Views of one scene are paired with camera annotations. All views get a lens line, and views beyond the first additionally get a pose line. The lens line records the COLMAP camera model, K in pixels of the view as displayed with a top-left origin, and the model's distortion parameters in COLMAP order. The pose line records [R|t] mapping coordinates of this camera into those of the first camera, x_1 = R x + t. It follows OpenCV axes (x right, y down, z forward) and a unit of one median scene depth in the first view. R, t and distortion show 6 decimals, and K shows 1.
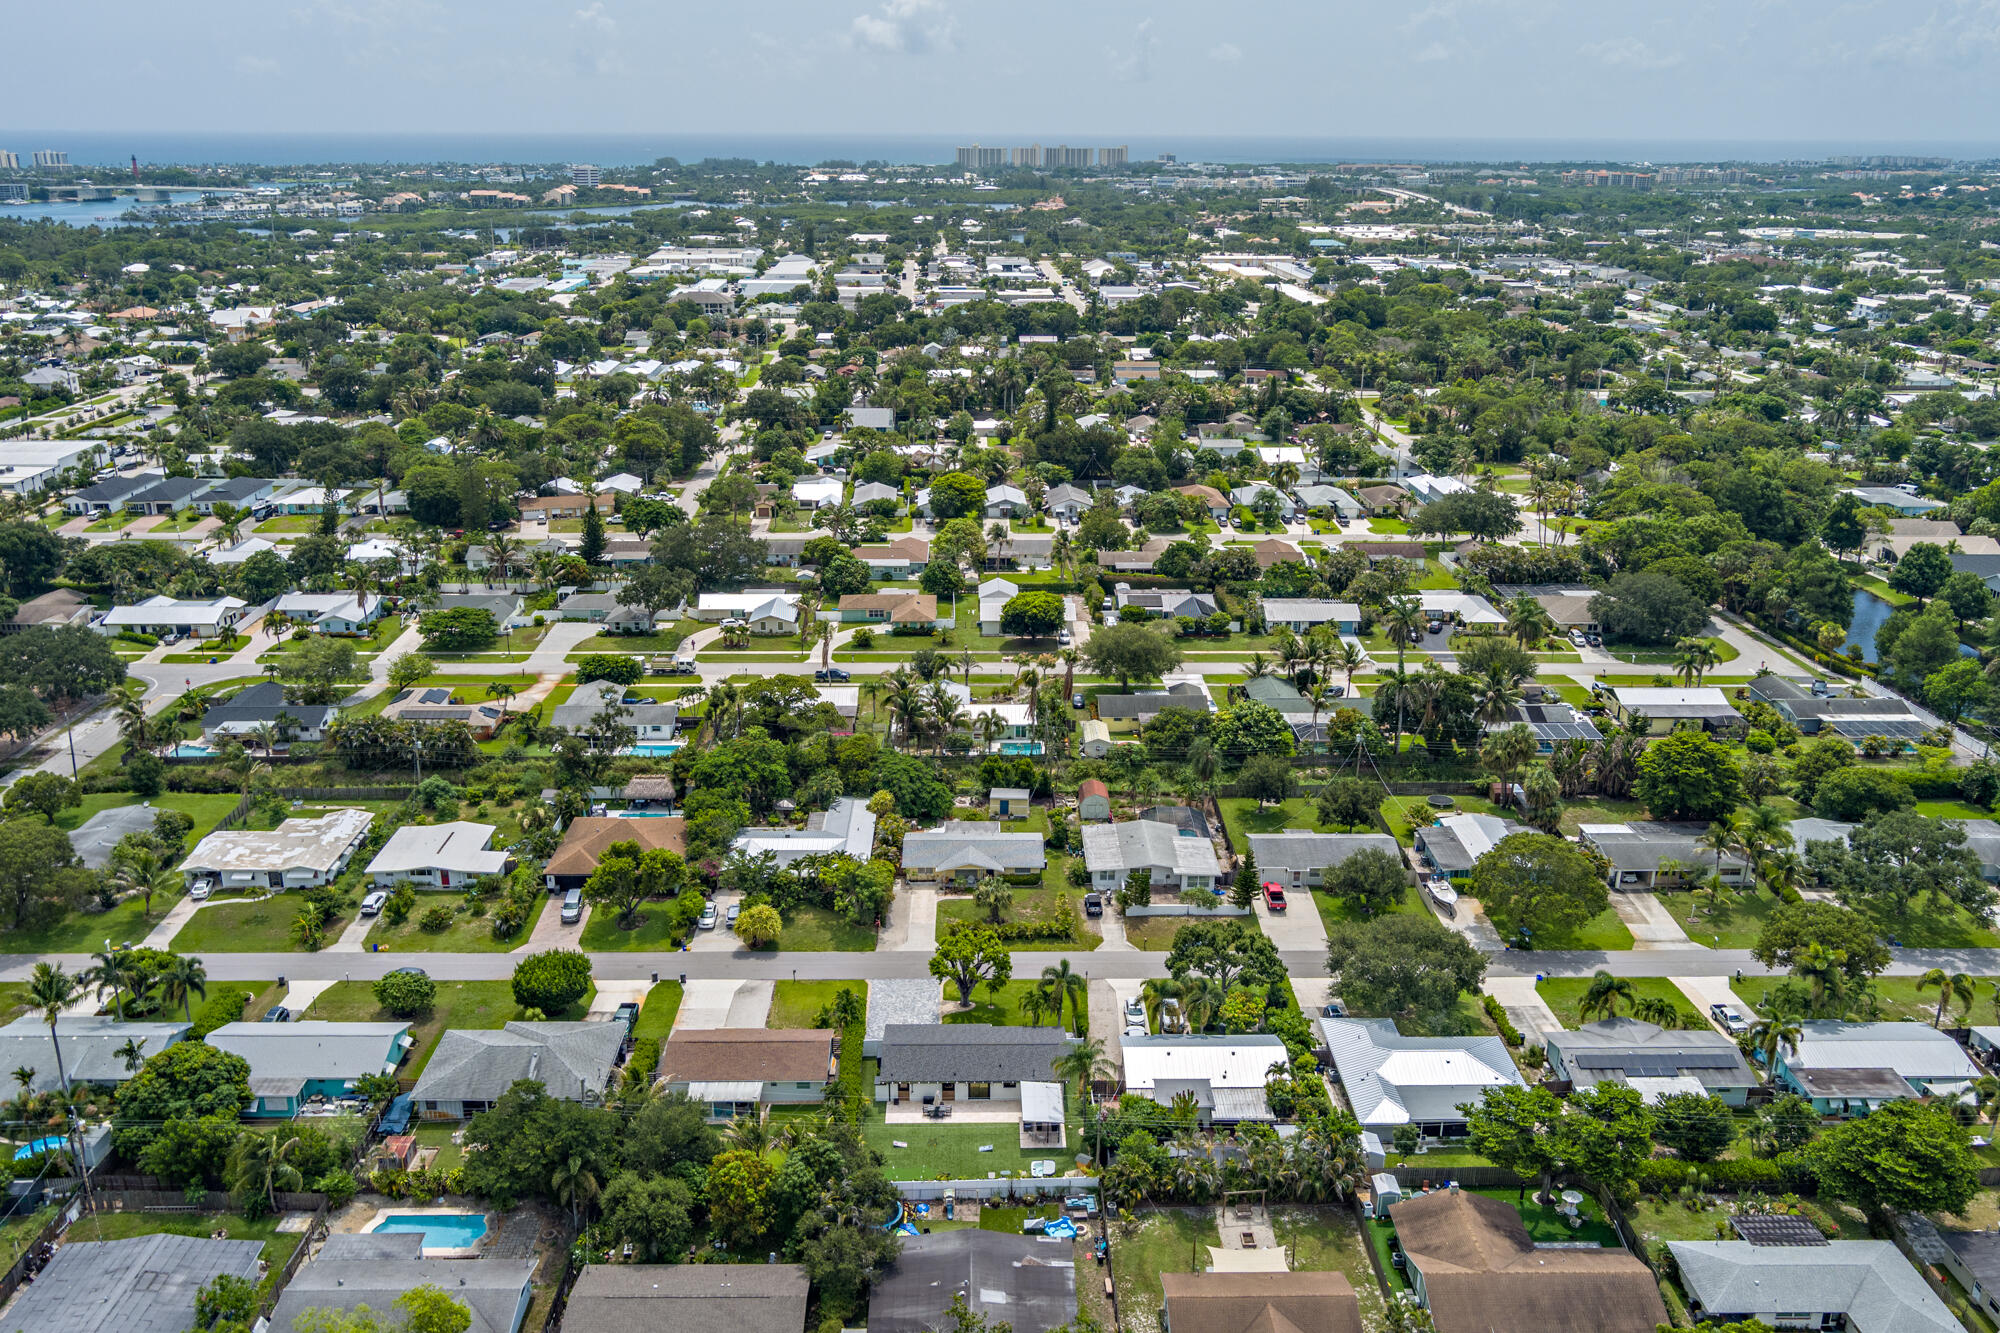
lens RADIAL K [[1617.1, 0, 1000.0], [0, 1617.1, 666.5], [0, 0, 1]] dist [-0.003465, 0.013150]
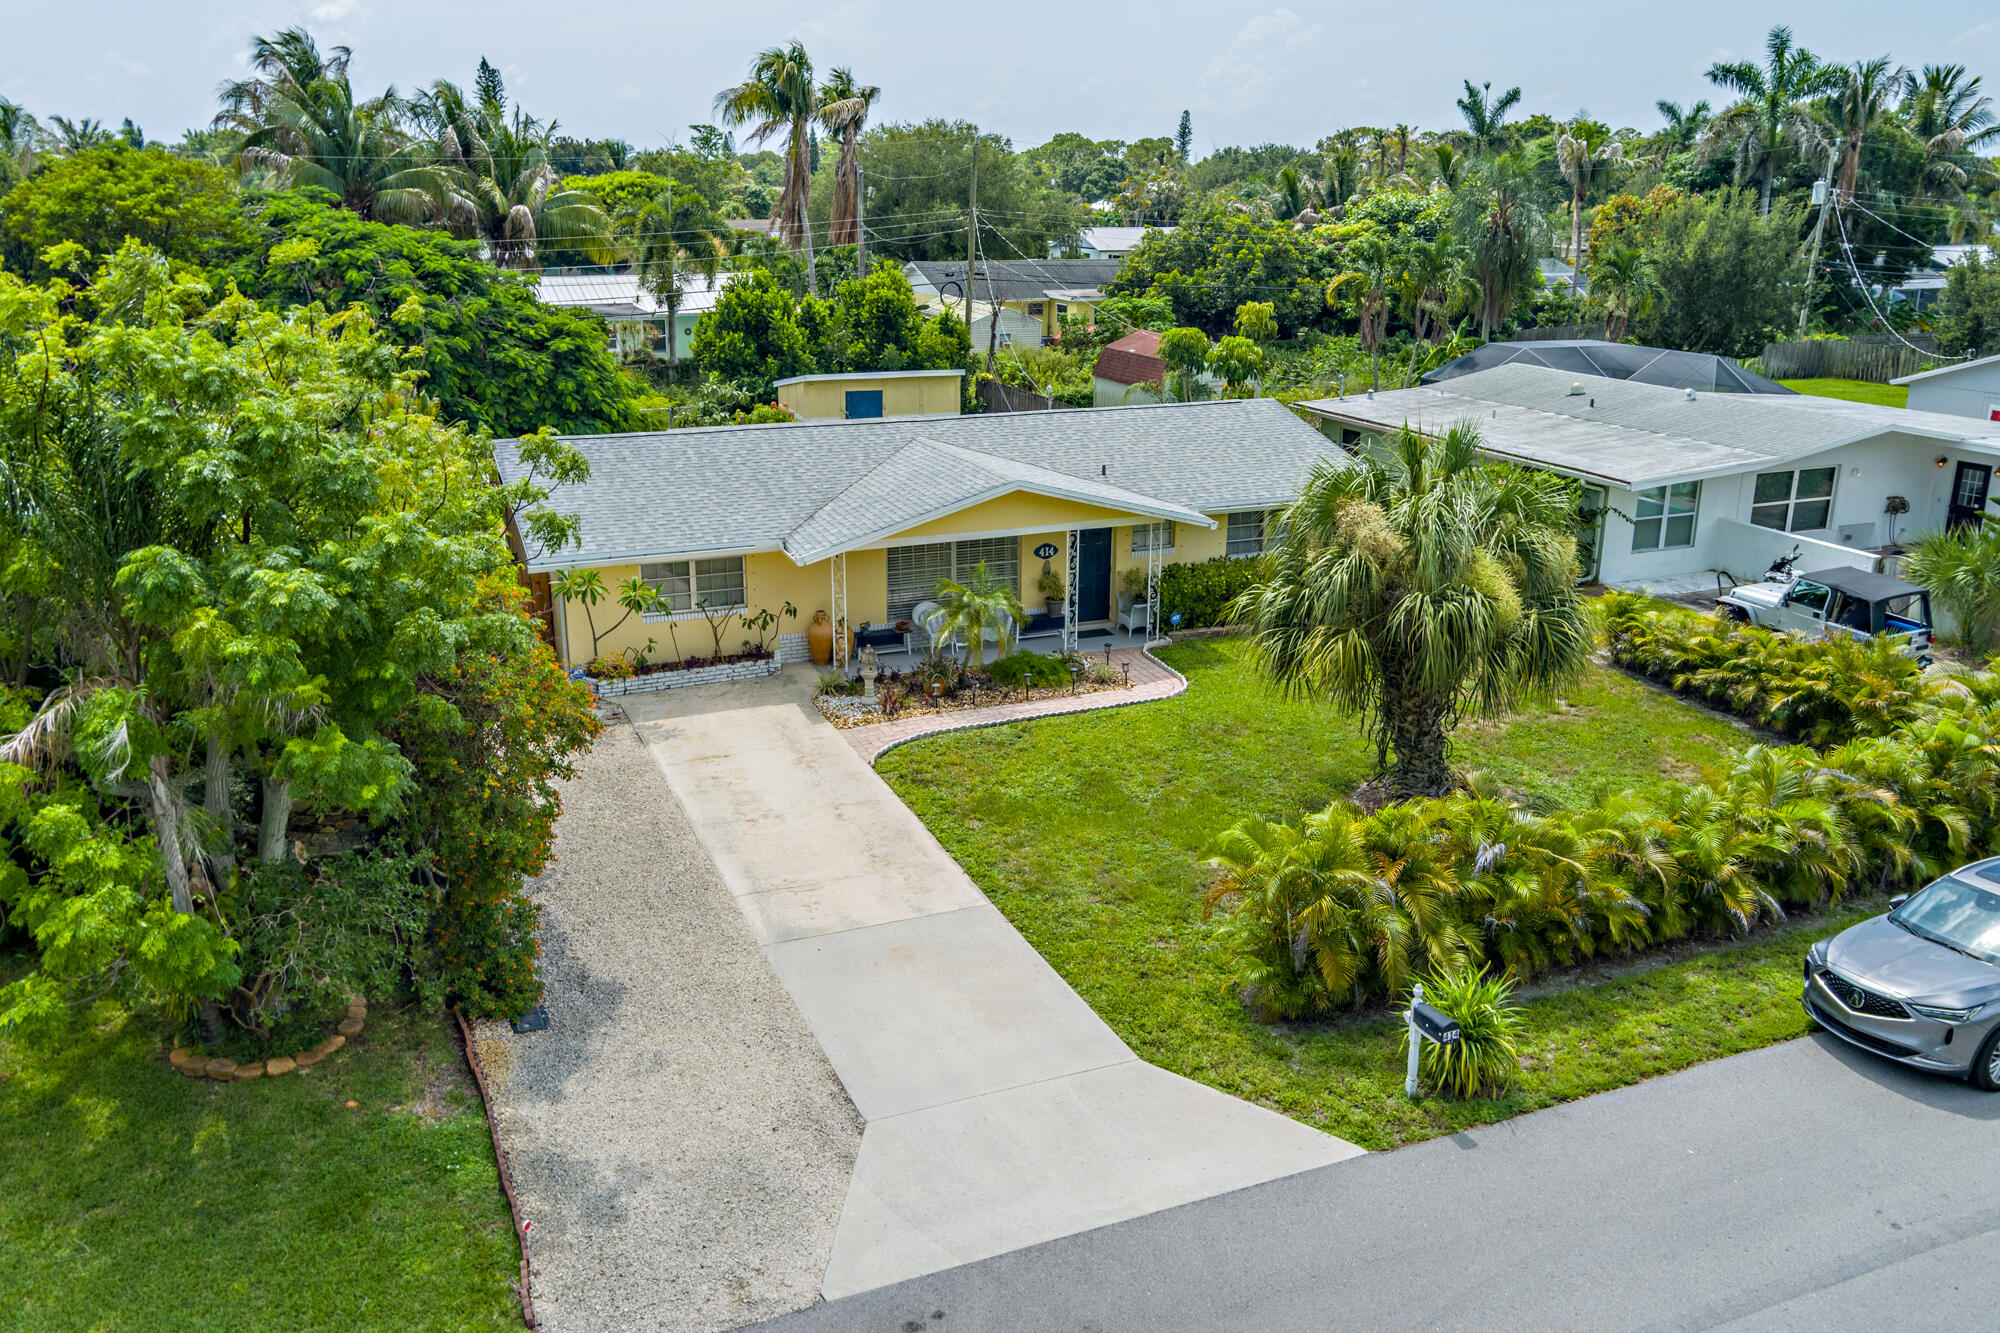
lens RADIAL K [[1590.7, 0, 1000.0], [0, 1590.7, 666.5], [0, 0, 1]] dist [-0.005712, -0.001531]
pose [[0.922919, -0.111189, 0.368589, -0.070736], [0.120090, 0.992762, -0.001219, 0.129855], [-0.365786, 0.045389, 0.929592, 0.815965]]
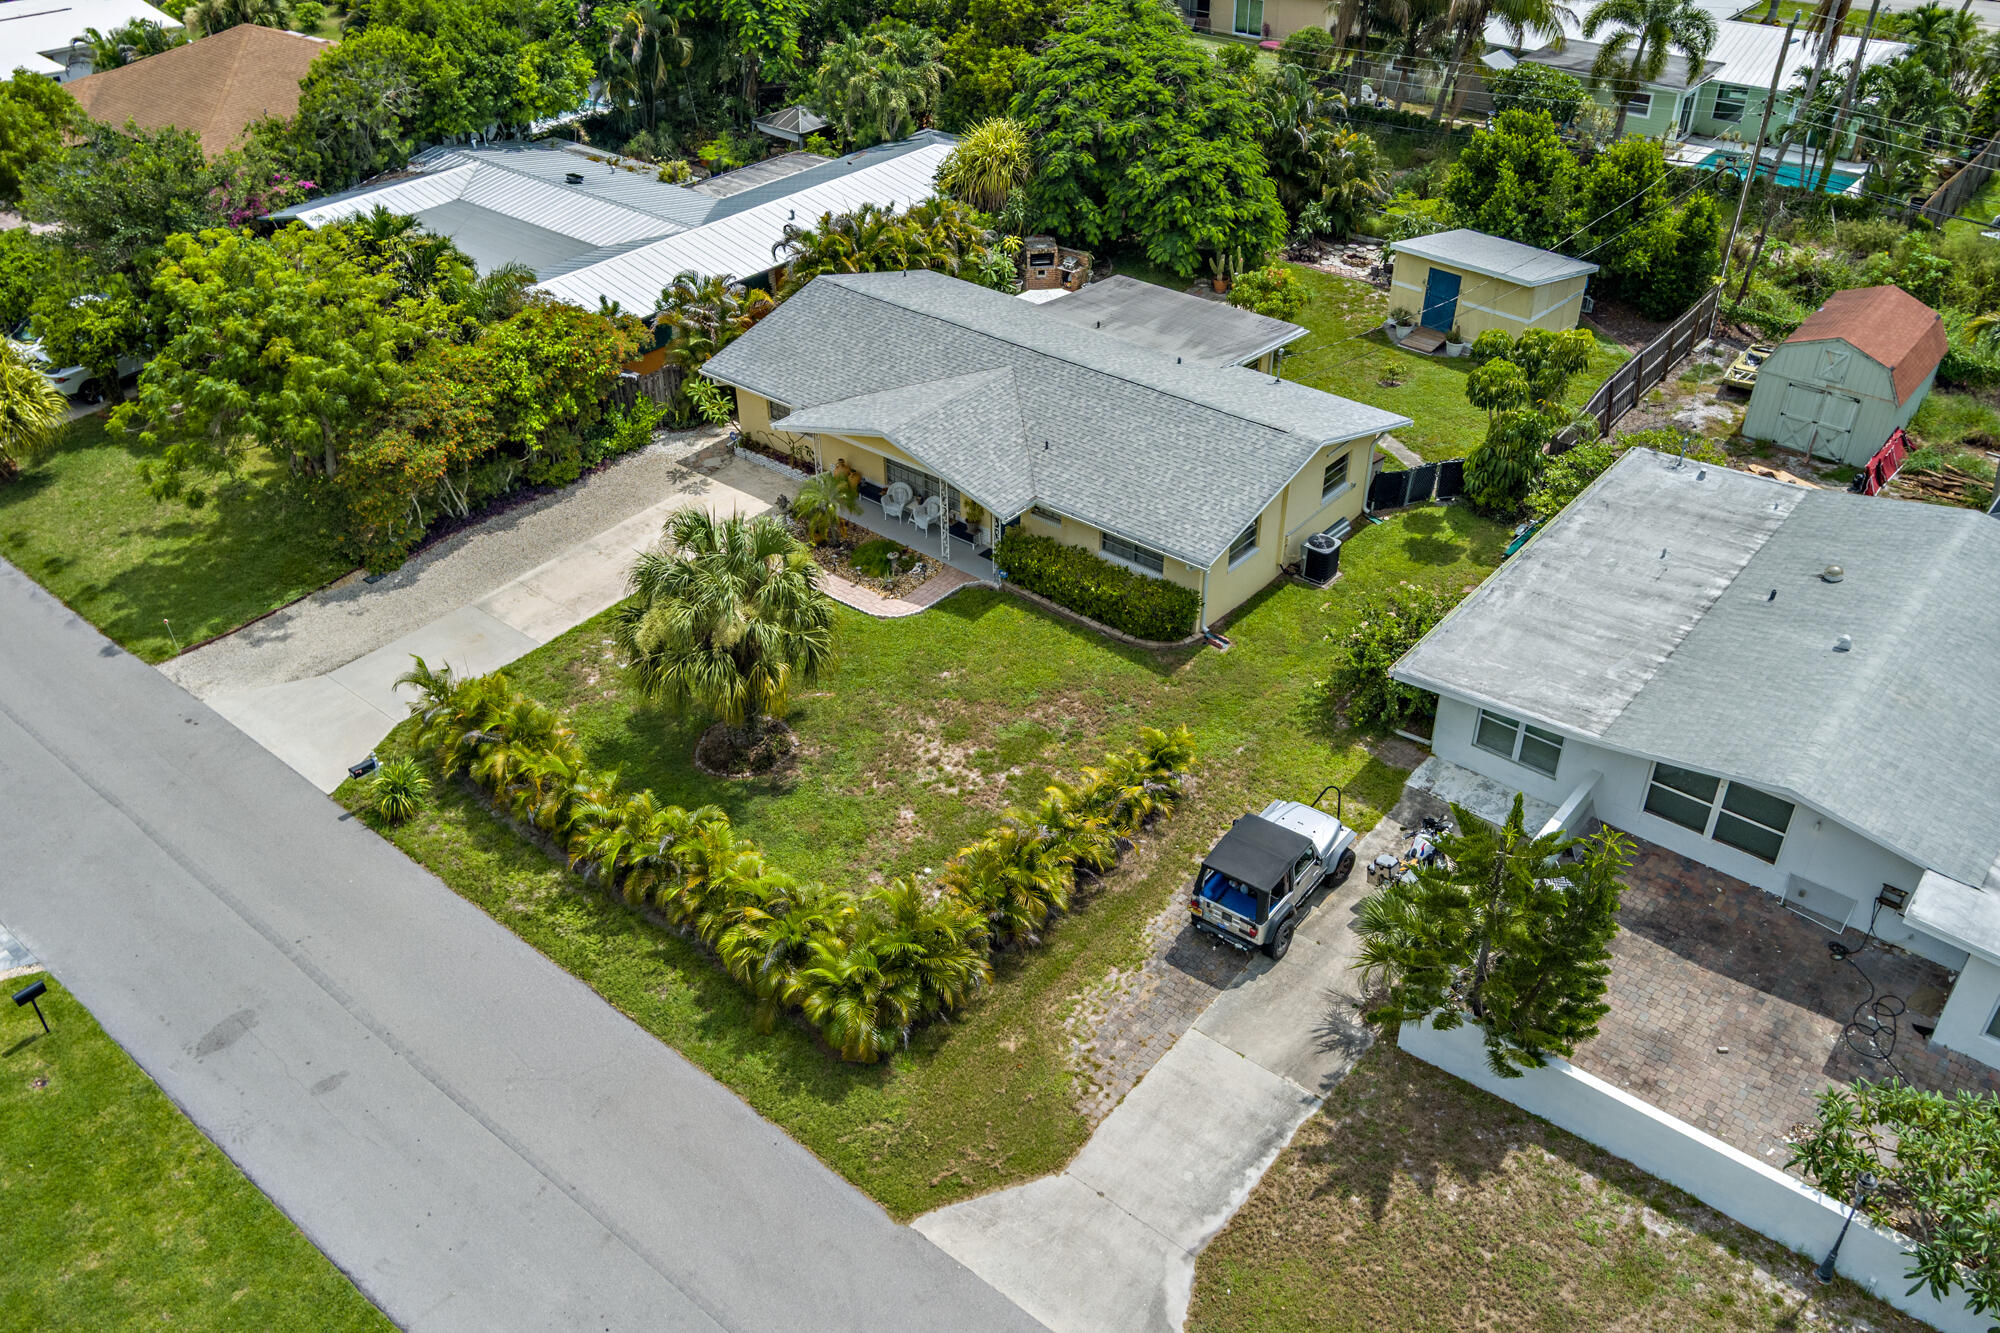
lens RADIAL K [[1617.1, 0, 1000.0], [0, 1617.1, 666.5], [0, 0, 1]] dist [-0.003465, 0.013150]
pose [[0.757458, 0.358757, -0.545483, 0.109204], [-0.197212, 0.922193, 0.332666, 0.072885], [0.622387, -0.144405, 0.769274, 0.796779]]
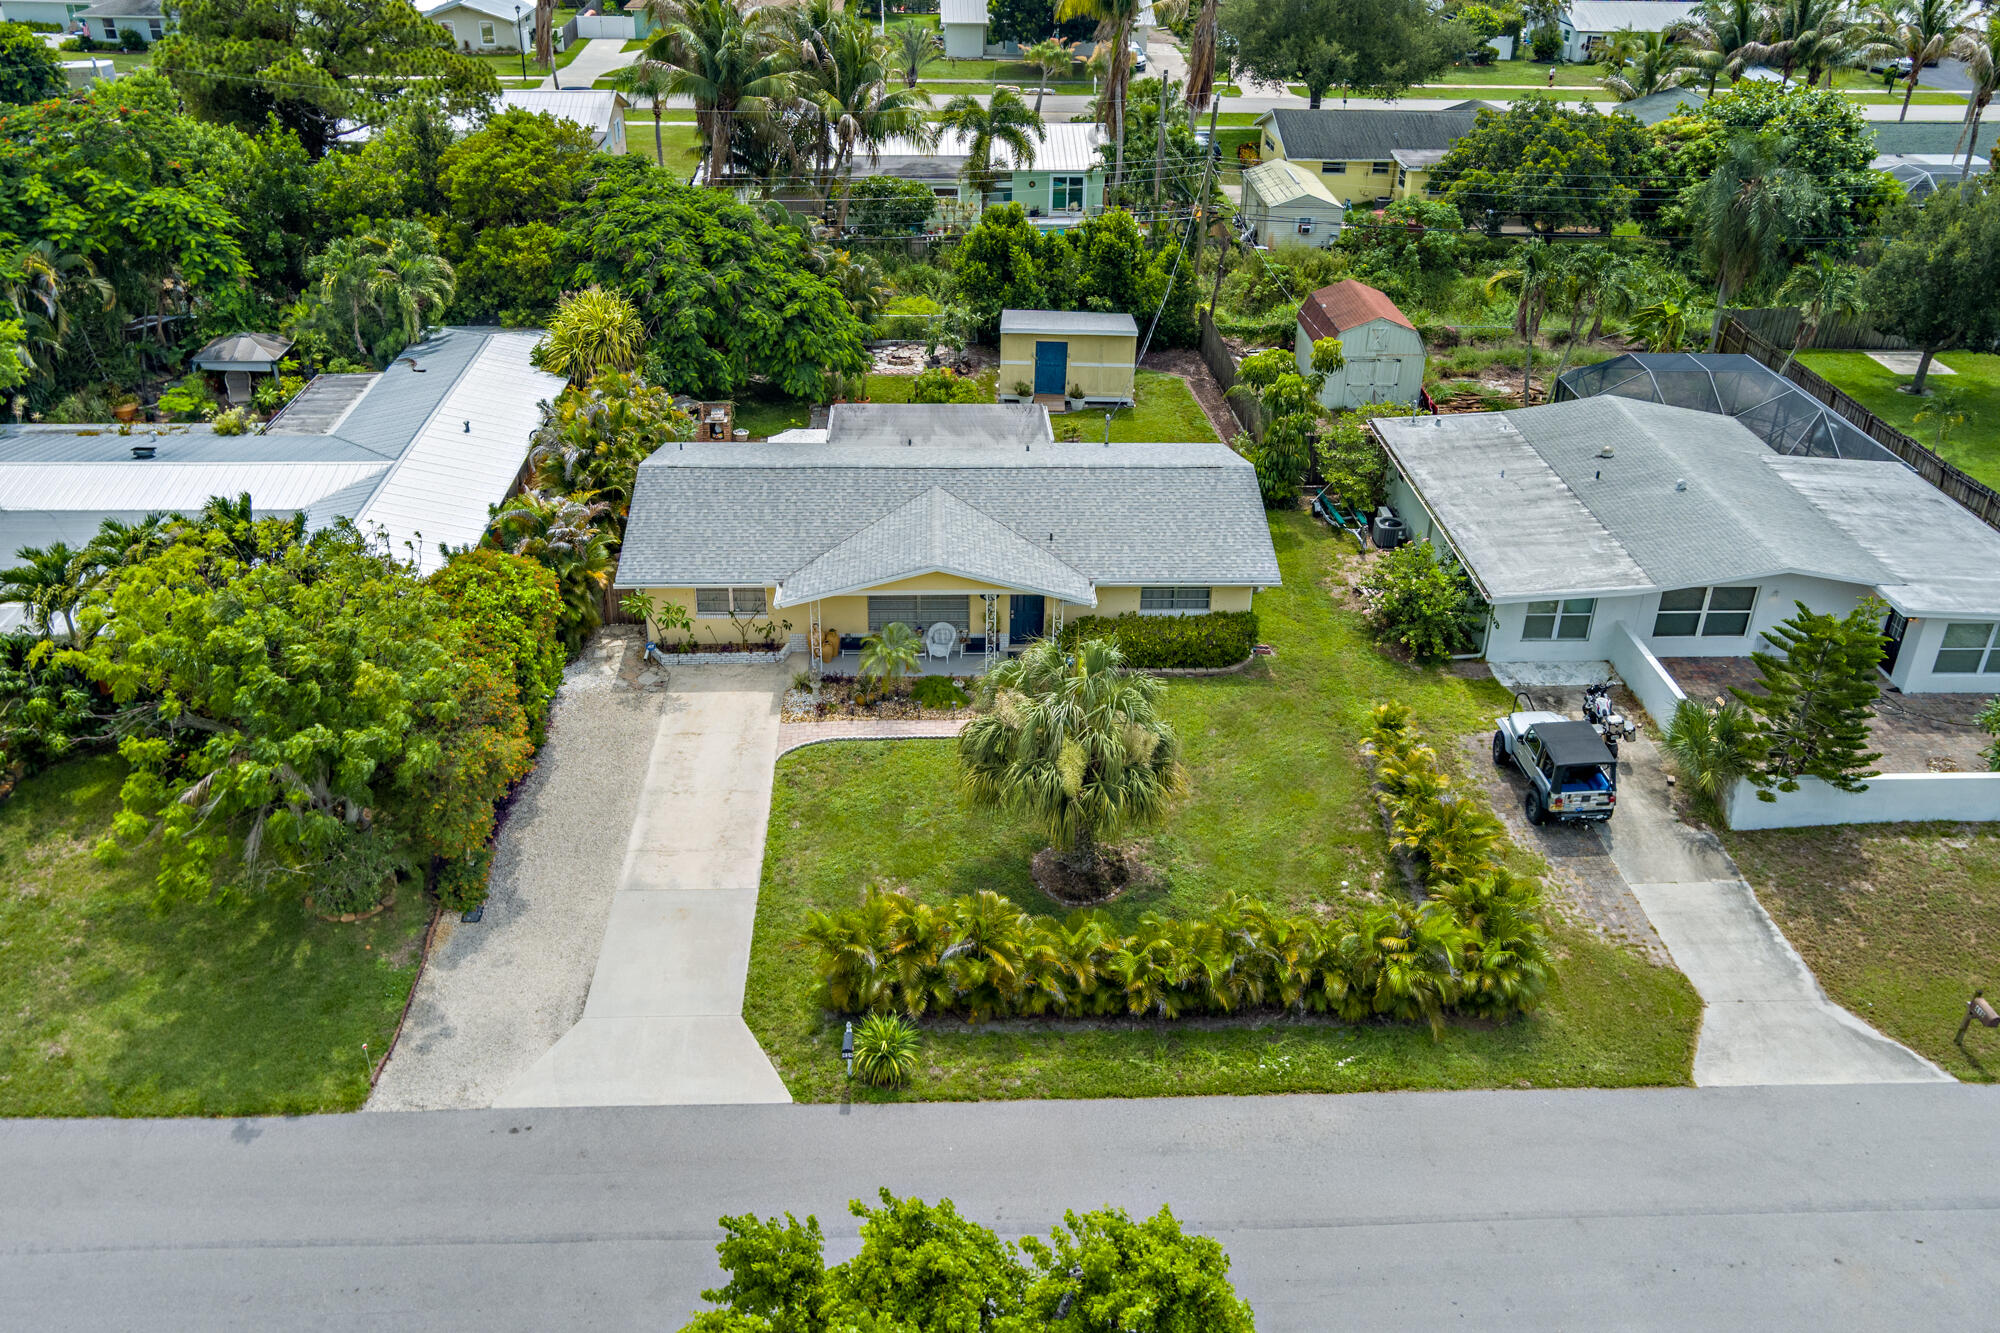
lens RADIAL K [[1617.1, 0, 1000.0], [0, 1617.1, 666.5], [0, 0, 1]] dist [-0.003465, 0.013150]
pose [[0.999419, -0.004280, 0.033823, -0.016528], [-0.001987, 0.983087, 0.183127, 0.090320], [-0.034034, -0.183088, 0.982507, 0.745796]]
